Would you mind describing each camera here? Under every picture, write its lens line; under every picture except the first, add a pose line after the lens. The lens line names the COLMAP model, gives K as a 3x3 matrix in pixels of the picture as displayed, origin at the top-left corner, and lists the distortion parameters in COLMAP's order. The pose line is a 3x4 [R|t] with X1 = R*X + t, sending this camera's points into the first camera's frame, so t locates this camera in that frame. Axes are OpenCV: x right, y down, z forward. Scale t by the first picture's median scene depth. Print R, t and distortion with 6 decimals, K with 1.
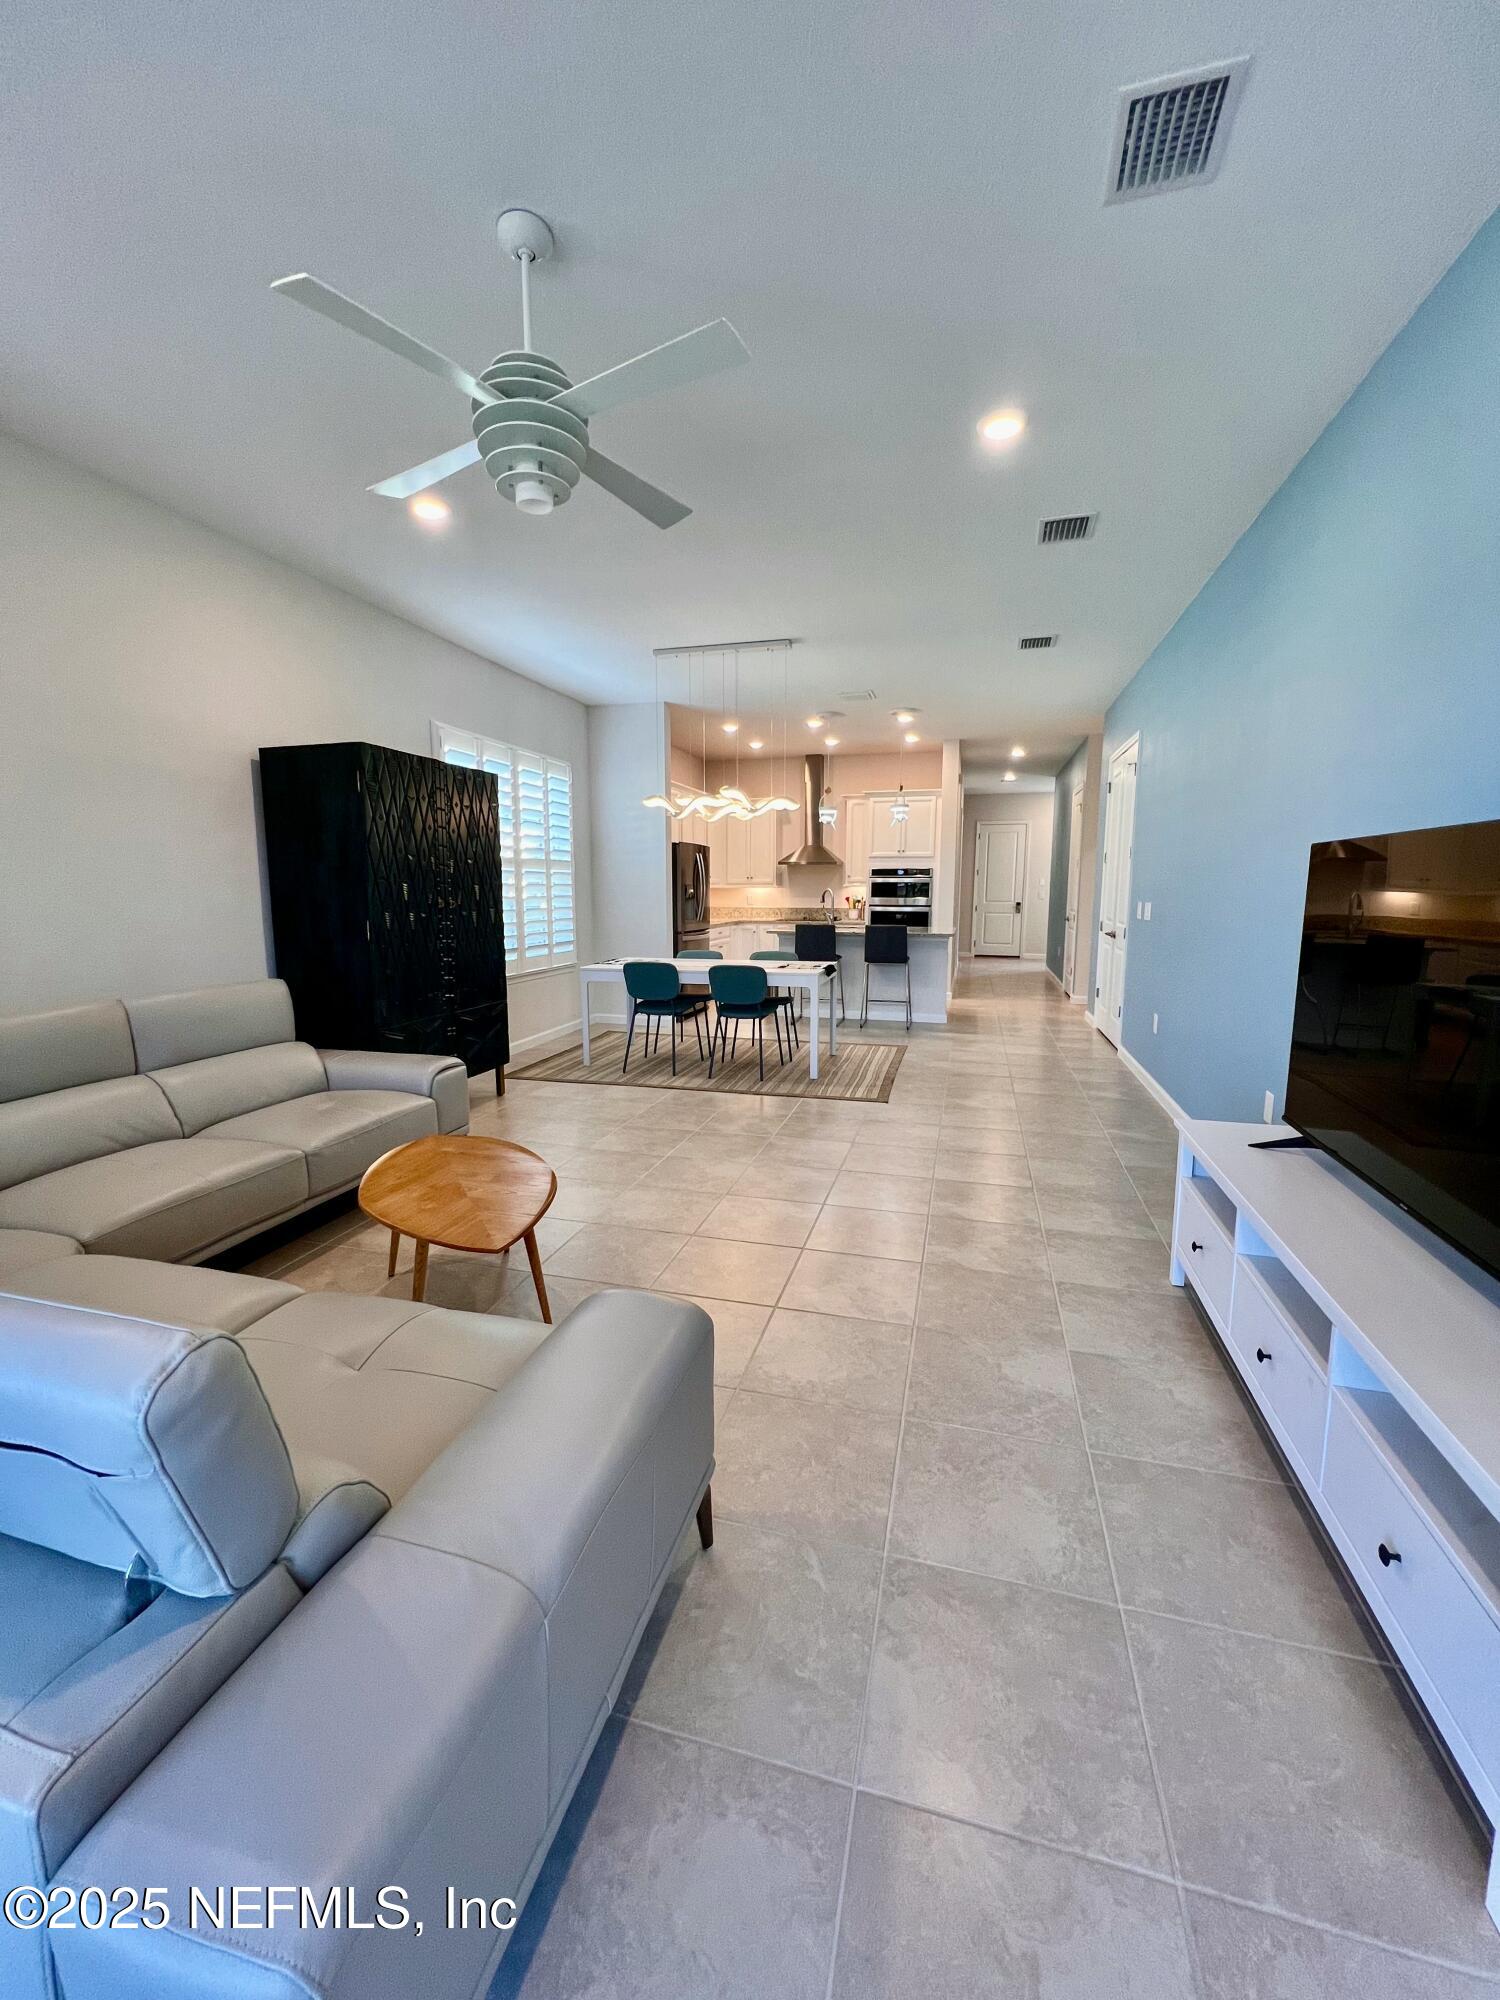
lens RADIAL K [[804.2, 0, 750.0], [0, 804.2, 1000.0], [0, 0, 1]] dist [-0.000455, 0.000496]
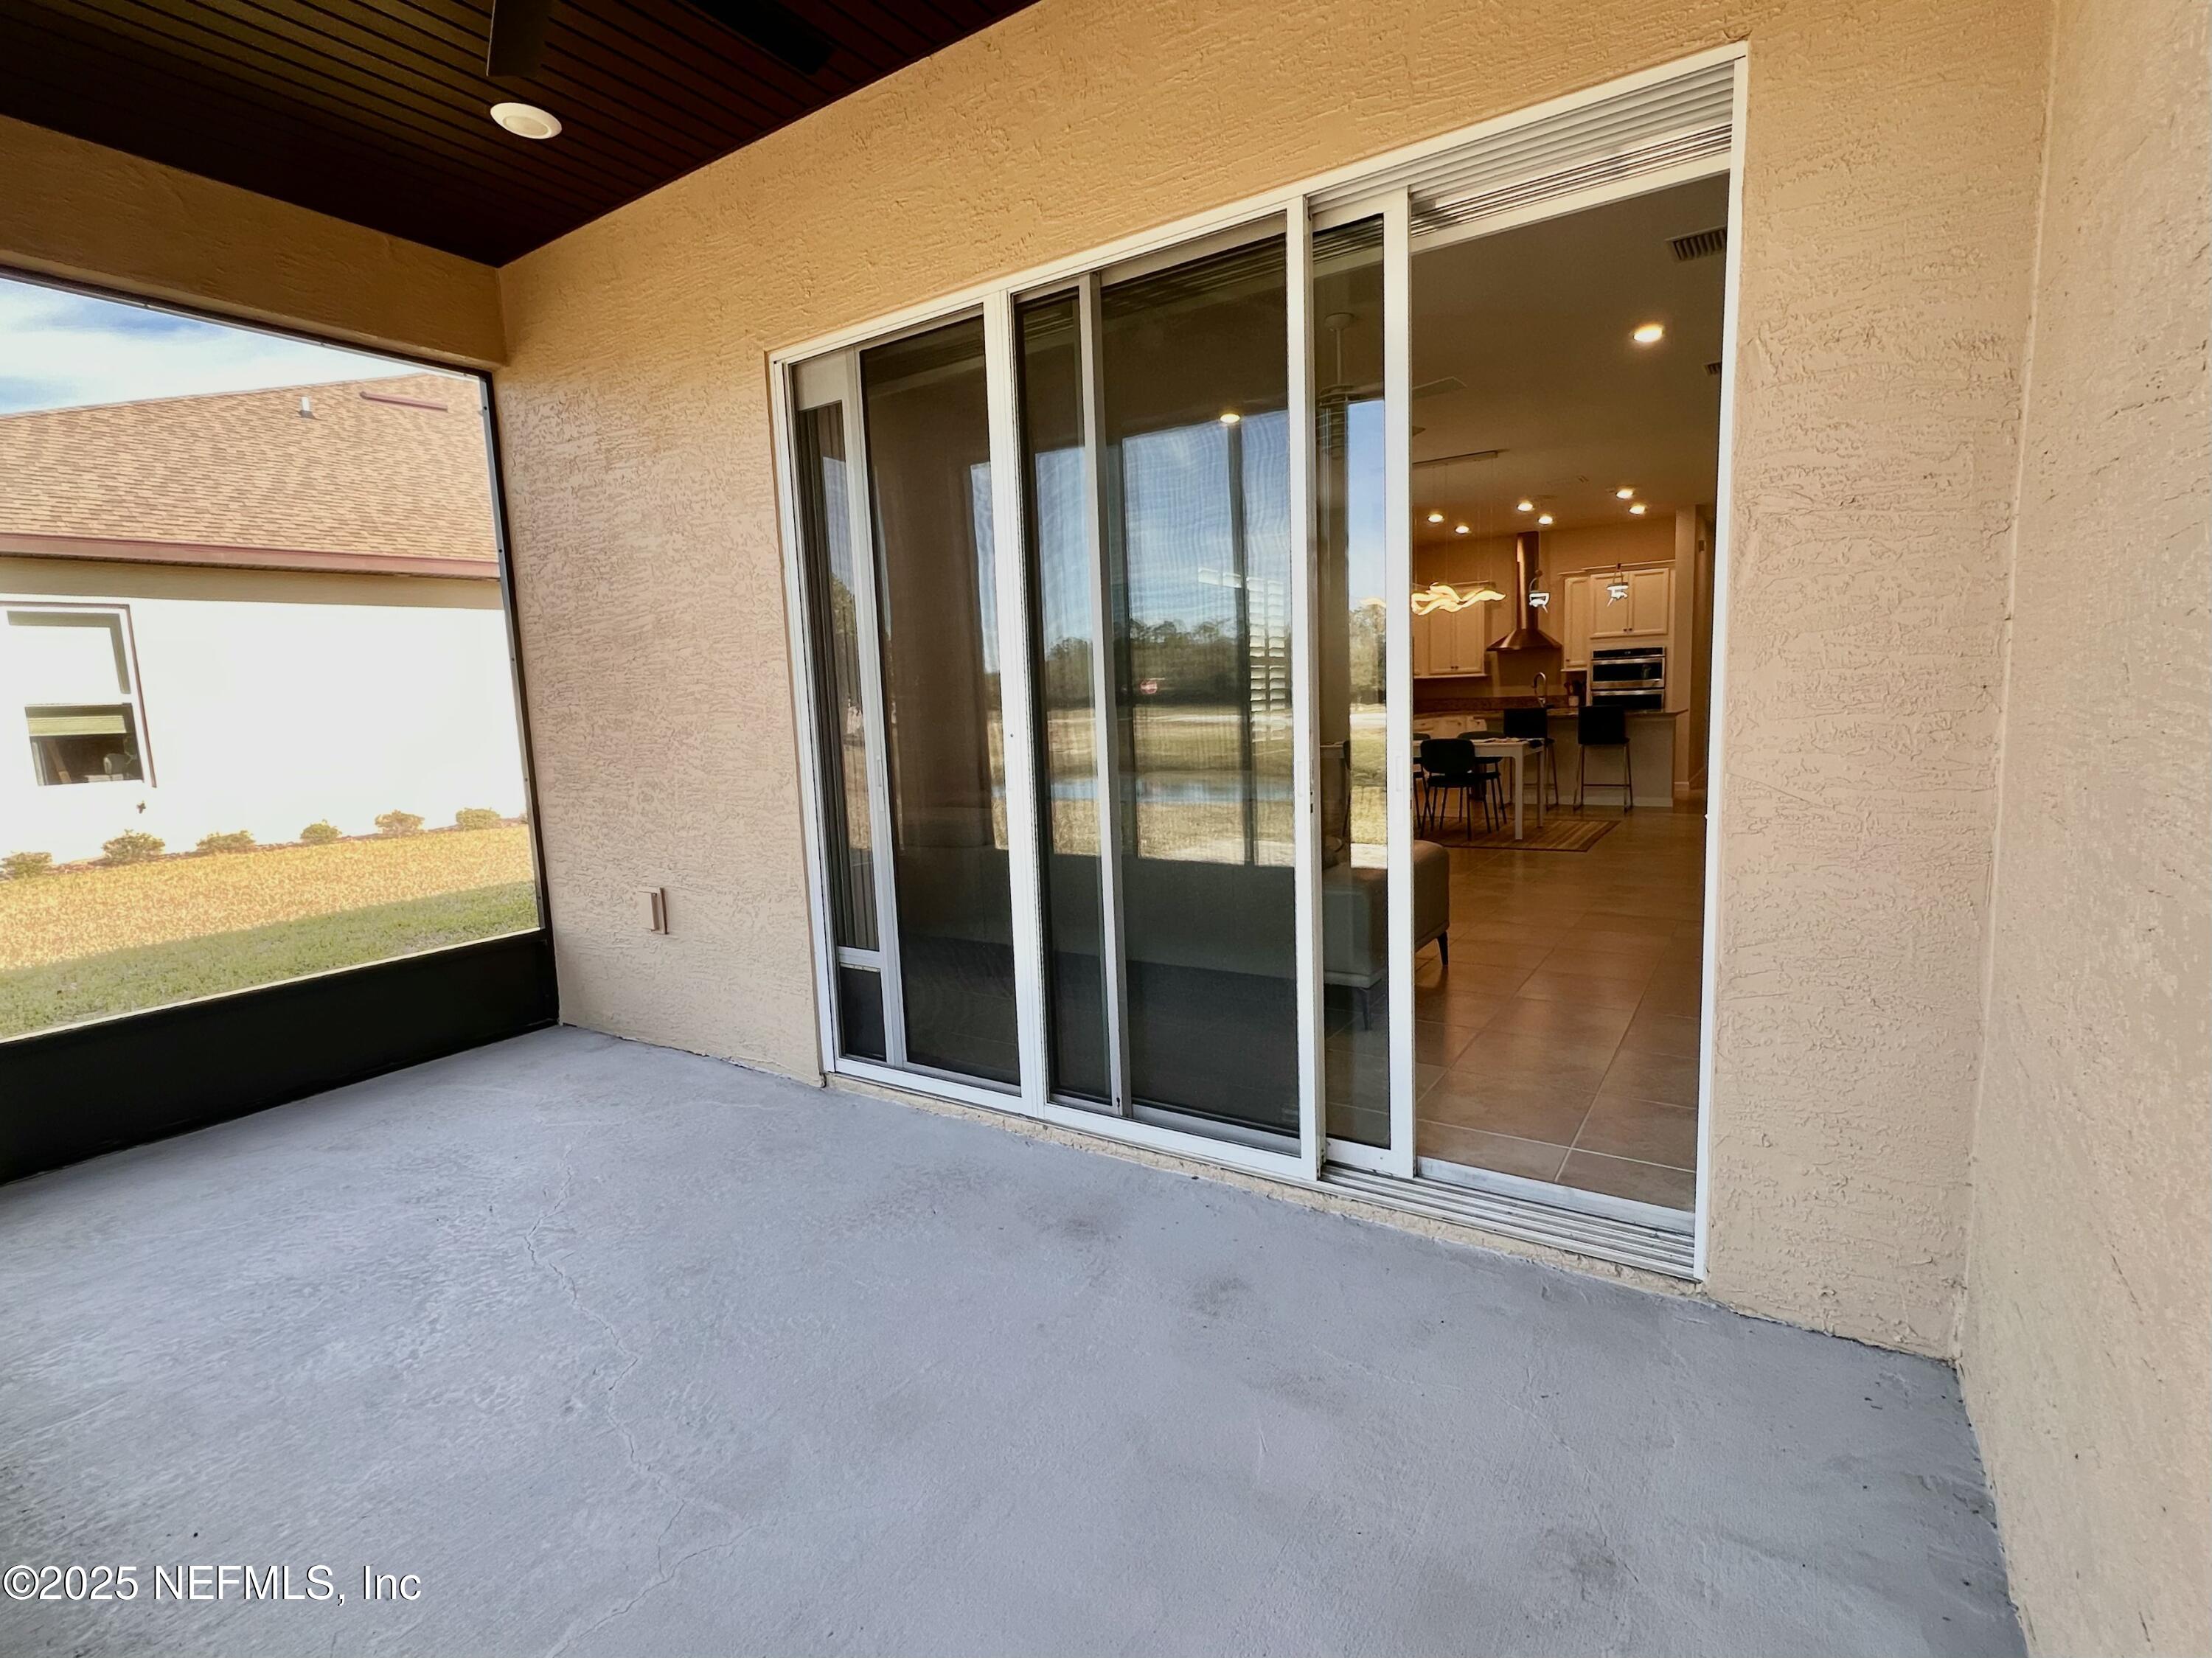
lens RADIAL K [[1037.8, 0, 1116.0], [0, 1037.8, 831.8], [0, 0, 1]] dist [-0.000438, 0.000768]
pose [[0.952037, 0.000799, -0.305981, -0.009281], [-0.002896, 0.999975, -0.006399, 0.074713], [0.305968, 0.006978, 0.952016, -0.417095]]
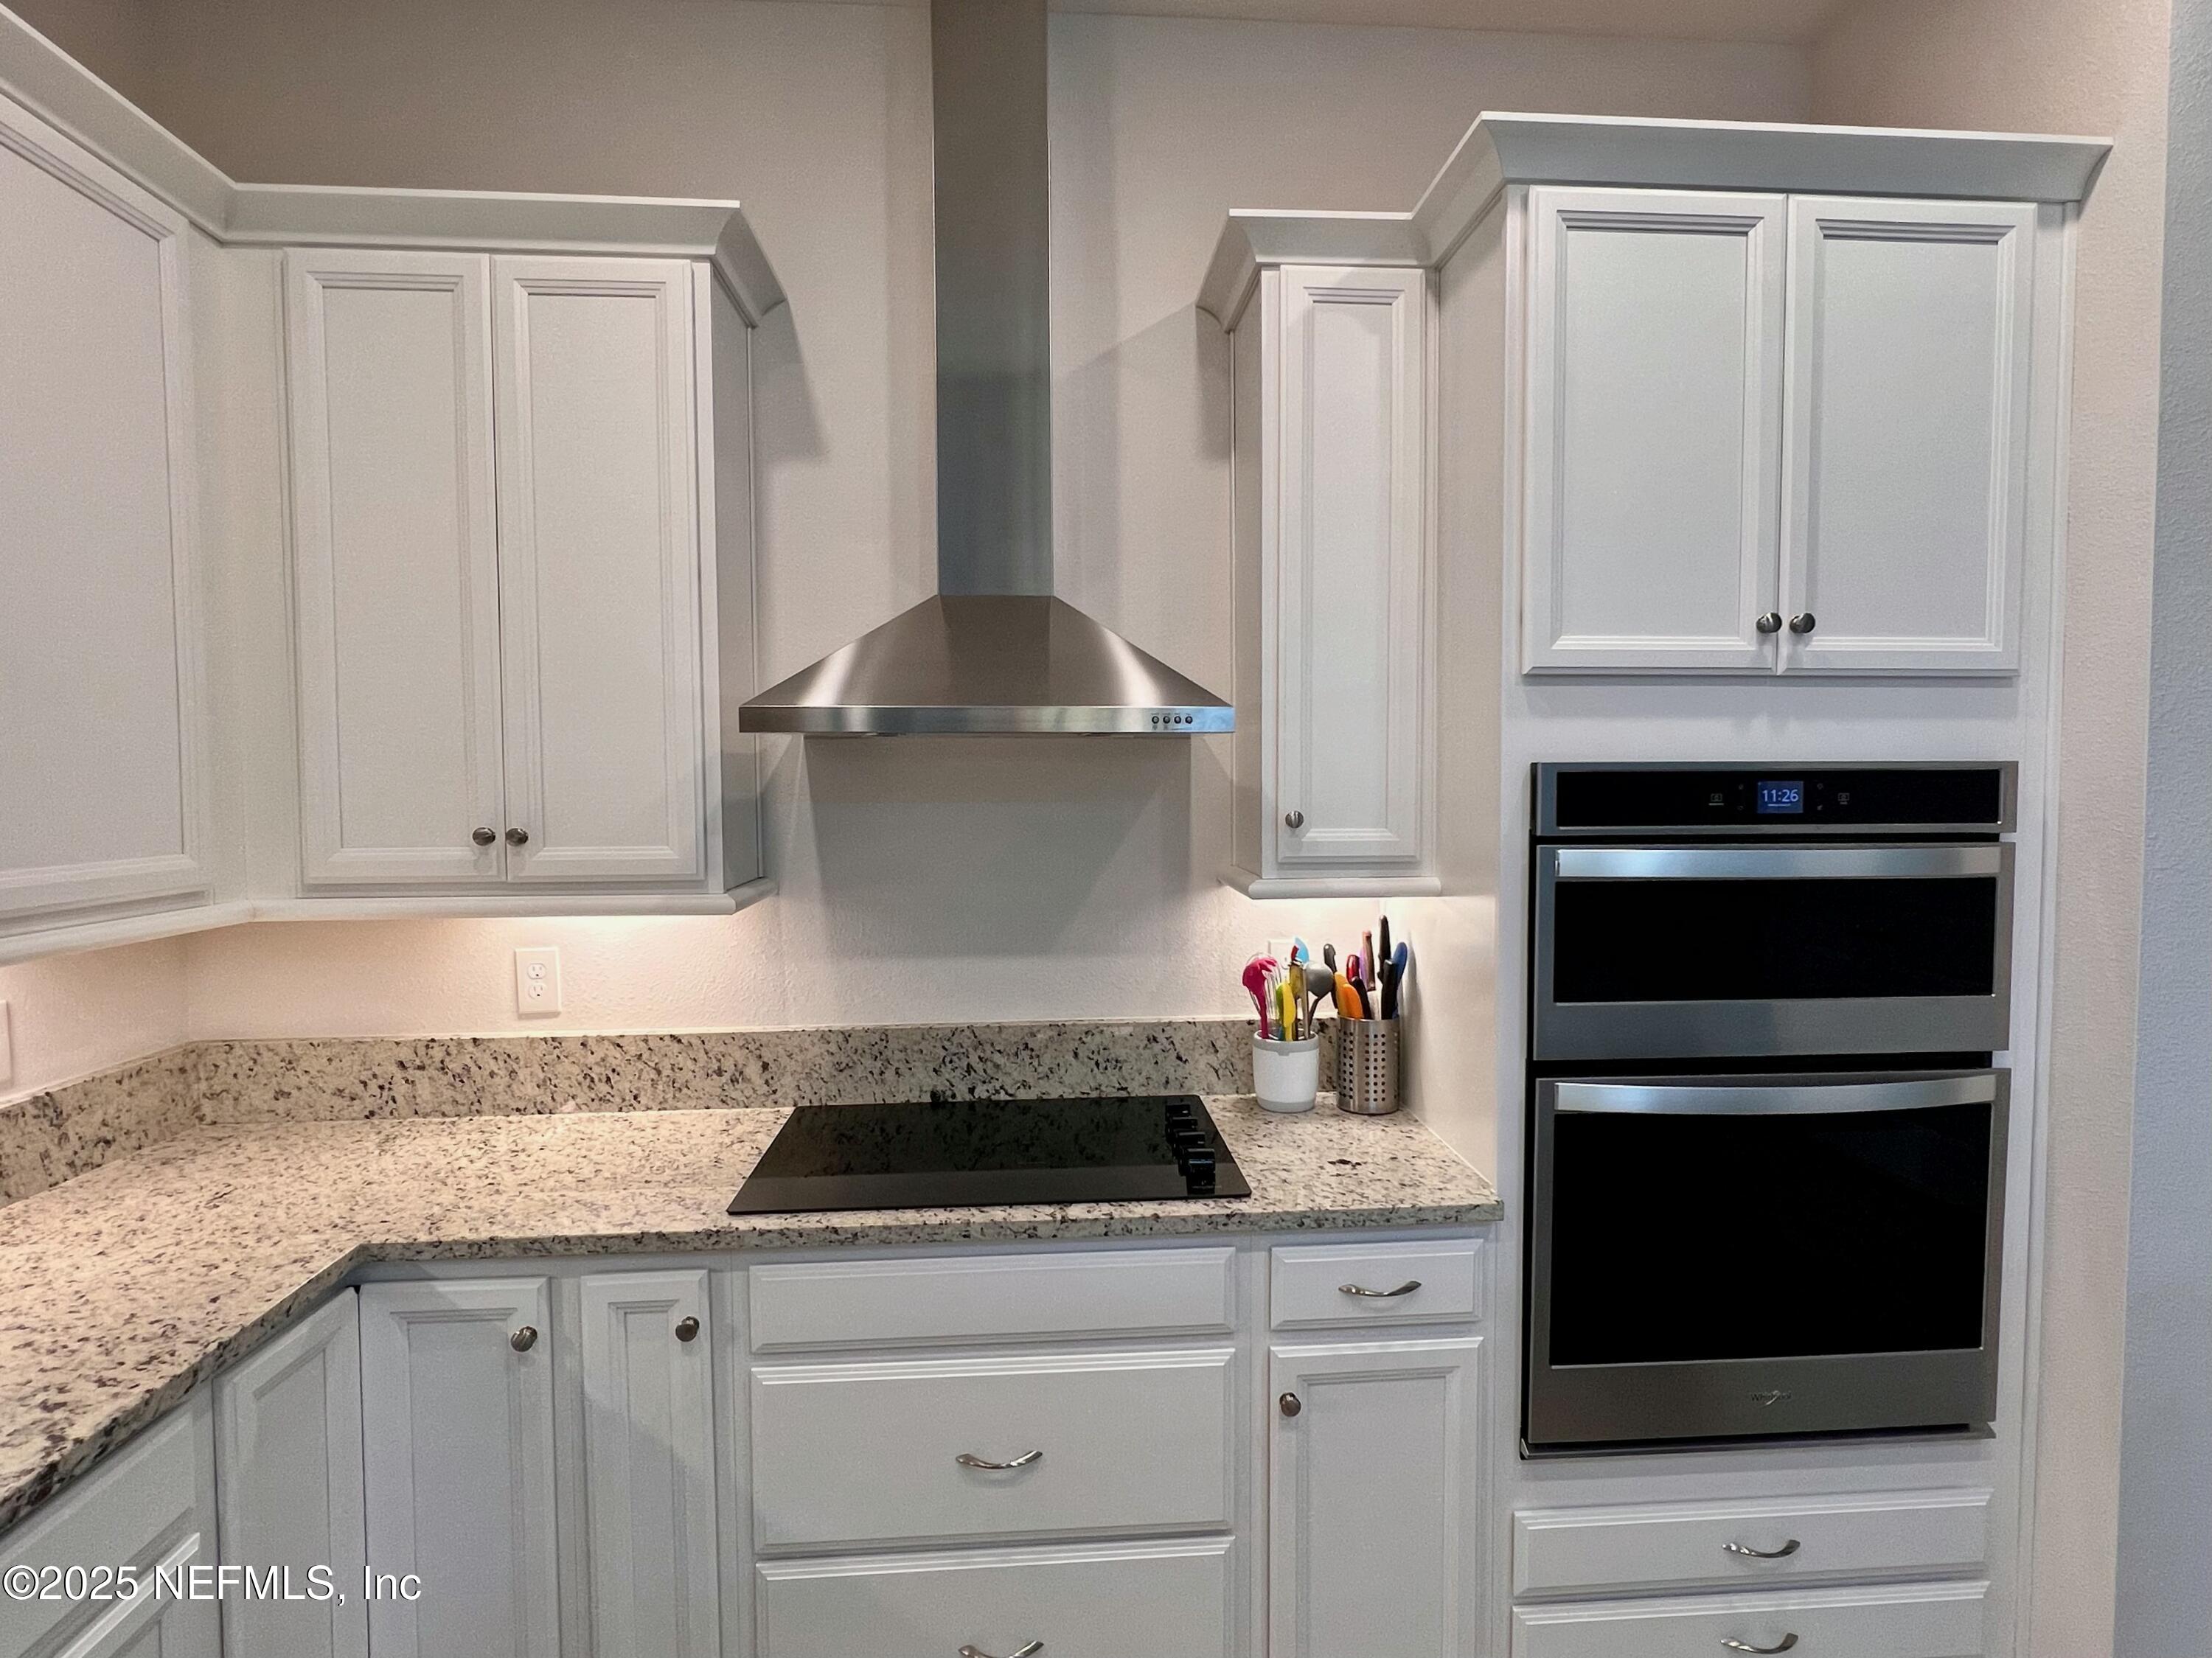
lens RADIAL K [[1173.9, 0, 1119.7], [0, 1173.9, 825.9], [0, 0, 1]] dist [-0.002118, 0.000166]
pose [[0.940126, -0.021244, 0.340166, 0.040455], [0.053278, 0.994946, -0.085108, -0.193885], [-0.336638, 0.098136, 0.936506, 1.159547]]
